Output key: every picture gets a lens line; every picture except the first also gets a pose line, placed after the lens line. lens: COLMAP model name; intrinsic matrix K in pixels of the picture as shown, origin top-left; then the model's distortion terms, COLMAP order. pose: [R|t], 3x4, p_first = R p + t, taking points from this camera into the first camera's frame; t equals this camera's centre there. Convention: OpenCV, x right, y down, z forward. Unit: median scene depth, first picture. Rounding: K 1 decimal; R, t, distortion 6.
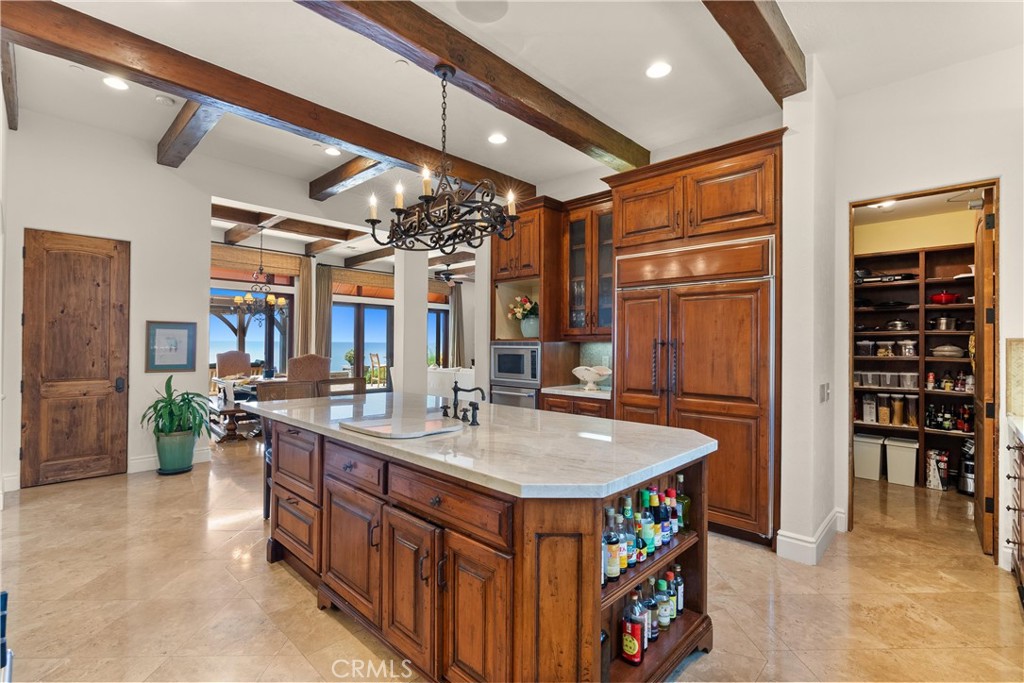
lens RADIAL K [[469.1, 0, 514.9], [0, 469.1, 341.7], [0, 0, 1]] dist [-0.005356, 0.000708]
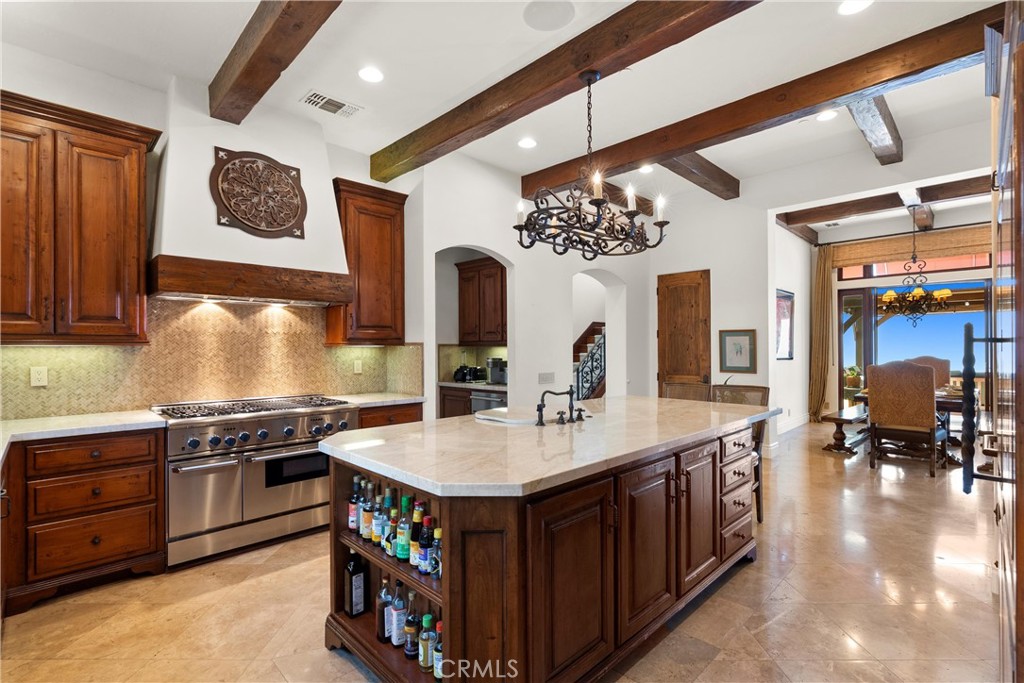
lens RADIAL K [[469.1, 0, 508.0], [0, 469.1, 348.7], [0, 0, 1]] dist [-0.005356, 0.000708]
pose [[-0.037657, -0.006705, -0.999268, 0.487796], [0.012563, 0.999895, -0.007183, 0.005905], [0.999212, -0.012825, -0.037569, 0.503377]]
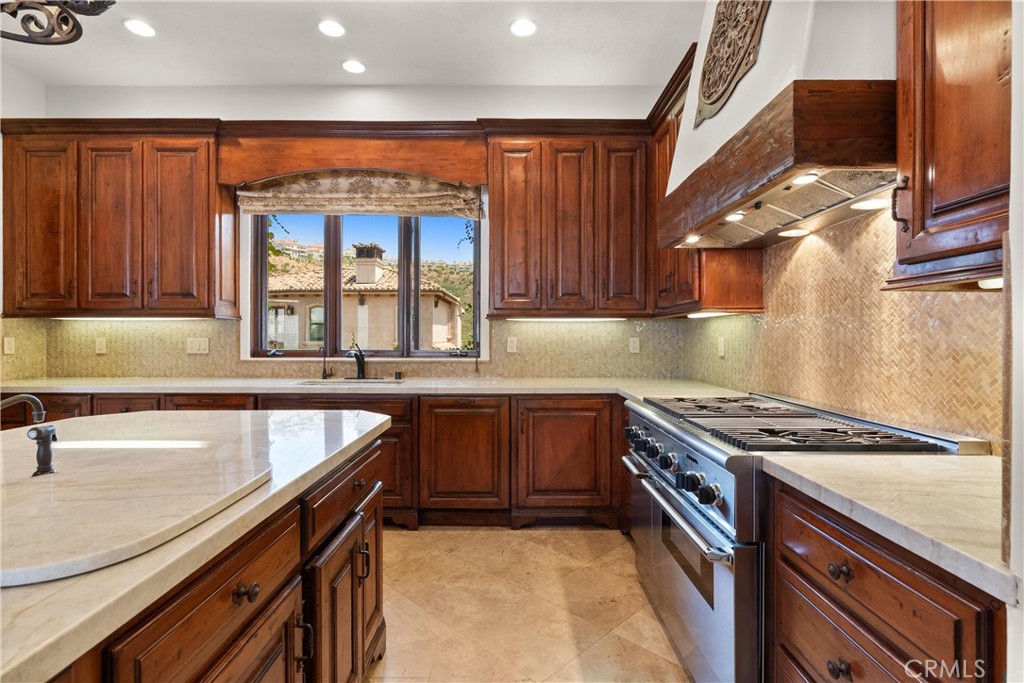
lens RADIAL K [[498.9, 0, 513.4], [0, 498.9, 337.5], [0, 0, 1]] dist [-0.002216, 0.000613]
pose [[-0.686661, -0.008682, 0.726926, -0.383073], [-0.010910, 0.999939, 0.001636, 0.019743], [-0.726896, -0.006808, -0.686714, 0.520974]]
